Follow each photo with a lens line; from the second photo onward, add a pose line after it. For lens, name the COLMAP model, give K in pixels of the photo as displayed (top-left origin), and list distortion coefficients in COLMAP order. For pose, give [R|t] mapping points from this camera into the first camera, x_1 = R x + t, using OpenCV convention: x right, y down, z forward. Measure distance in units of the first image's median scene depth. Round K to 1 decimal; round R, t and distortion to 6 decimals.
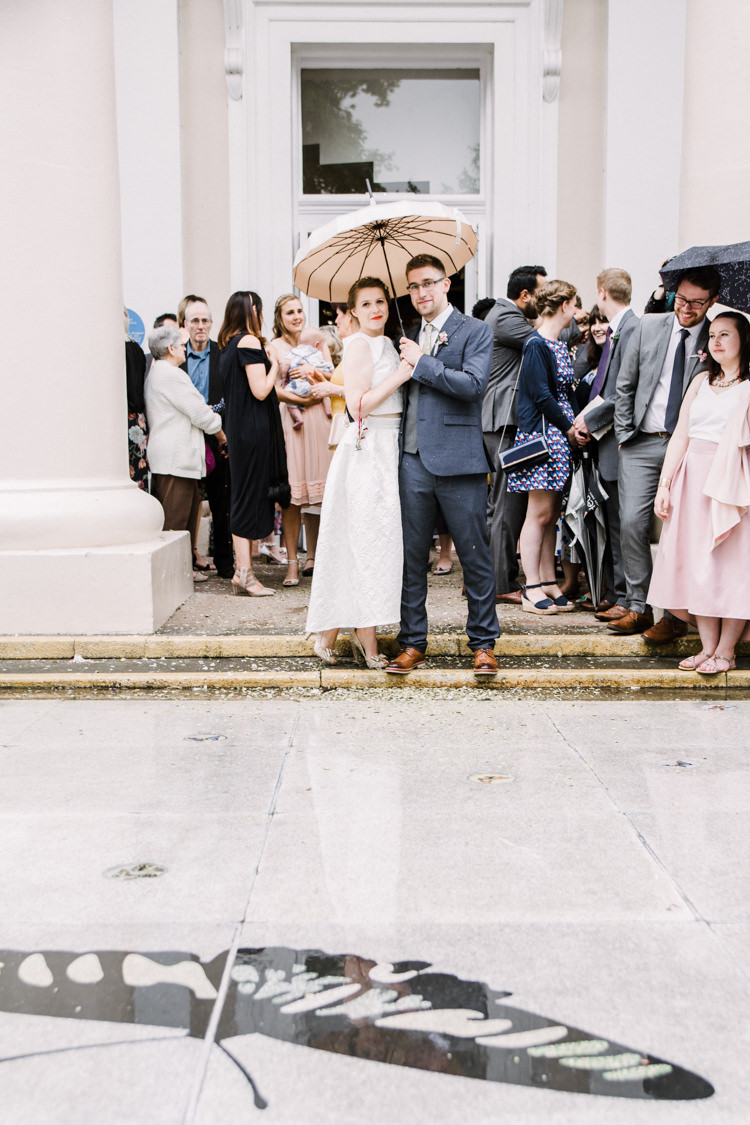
lens RADIAL K [[1371.3, 0, 375.0], [0, 1371.3, 562.5], [0, 0, 1]] dist [-0.001605, -0.000876]
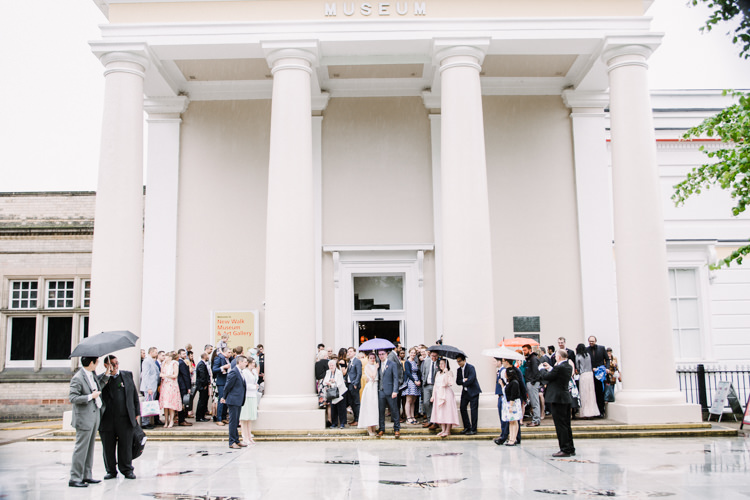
lens RADIAL K [[730.5, 0, 375.0], [0, 730.5, 250.0], [0, 0, 1]] dist [-0.001451, -0.000697]
pose [[0.999958, -0.008363, -0.003729, 0.018340], [0.007294, 0.973695, -0.227738, 0.028583], [0.005535, 0.227702, 0.973715, -1.555221]]
